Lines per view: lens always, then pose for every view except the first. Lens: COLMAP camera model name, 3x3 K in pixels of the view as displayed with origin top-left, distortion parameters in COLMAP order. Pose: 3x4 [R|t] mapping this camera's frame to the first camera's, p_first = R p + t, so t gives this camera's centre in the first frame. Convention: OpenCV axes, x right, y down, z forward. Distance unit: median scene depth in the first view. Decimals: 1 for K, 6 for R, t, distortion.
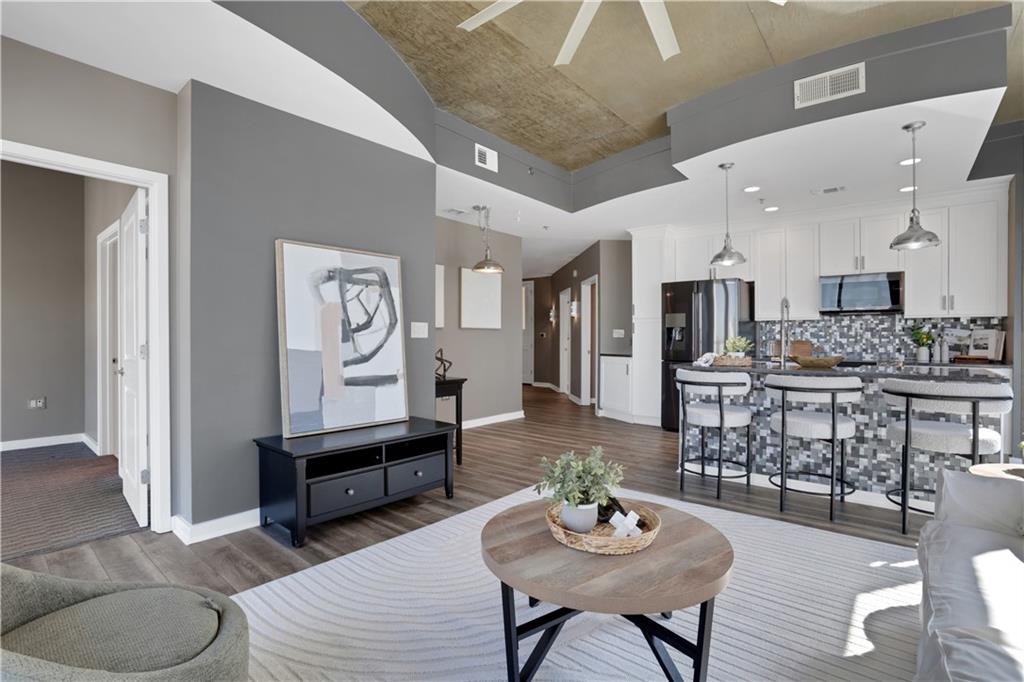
lens RADIAL K [[481.3, 0, 499.1], [0, 481.3, 339.2], [0, 0, 1]] dist [-0.093986, 0.036868]
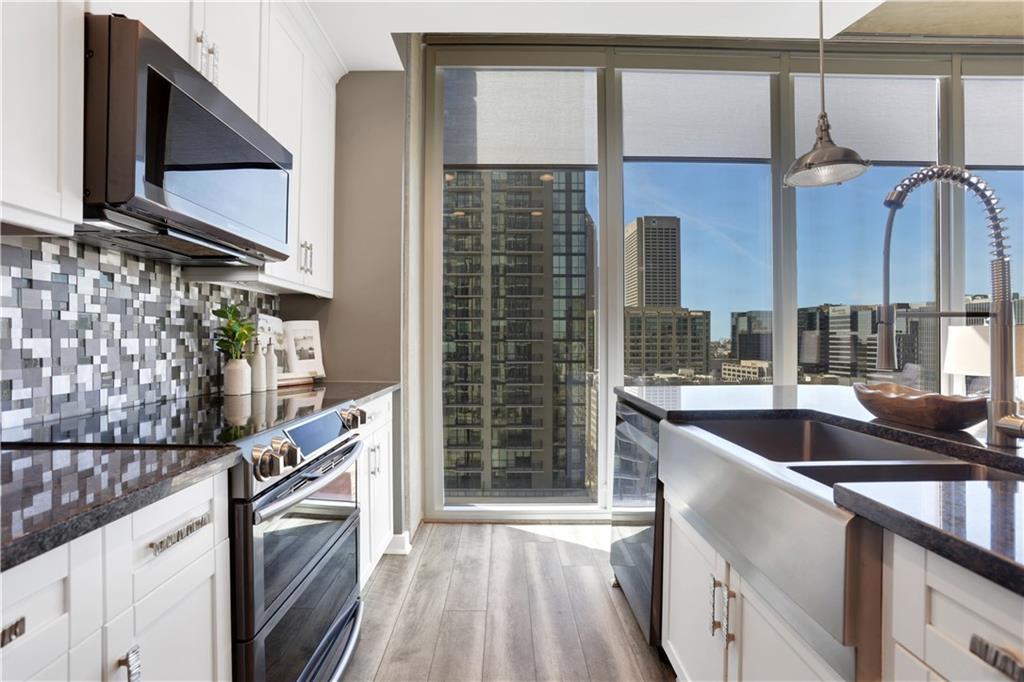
lens RADIAL K [[481.3, 0, 499.1], [0, 481.3, 339.2], [0, 0, 1]] dist [-0.093986, 0.036868]
pose [[-0.664225, 0.000512, 0.747532, 0.576220], [0.002355, 0.999996, 0.001408, -0.000601], [-0.747529, 0.002696, -0.664224, 1.314366]]
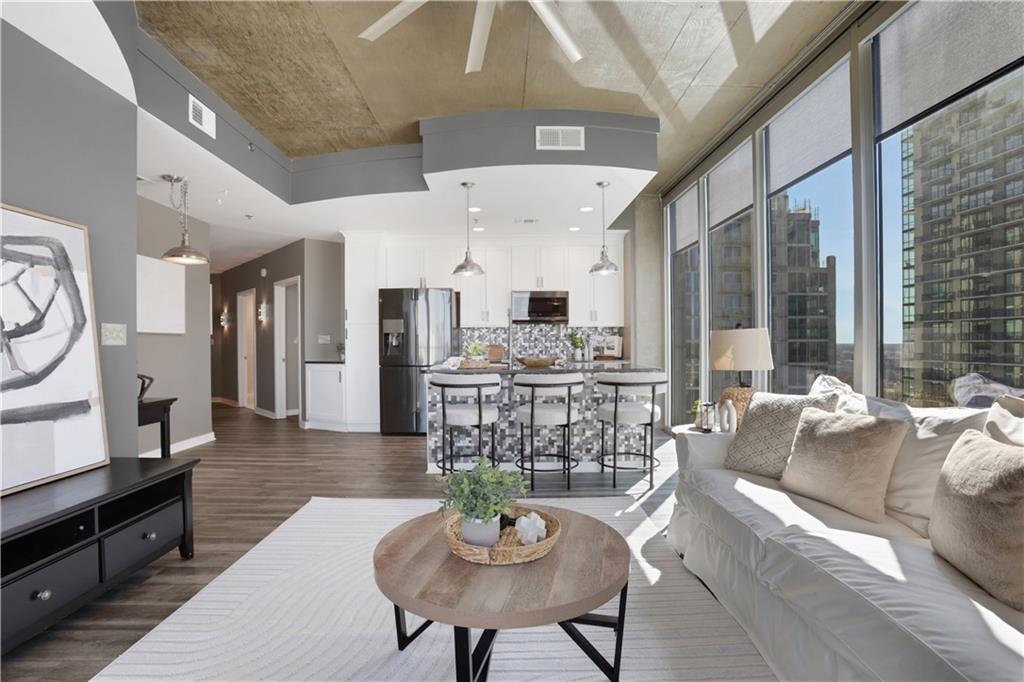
lens RADIAL K [[477.3, 0, 505.9], [0, 477.3, 345.8], [0, 0, 1]] dist [-0.090455, 0.036002]
pose [[0.749082, -0.010244, 0.662398, -0.179838], [0.009717, 0.999943, 0.004475, 0.000124], [-0.662406, 0.003085, 0.749139, 0.115796]]
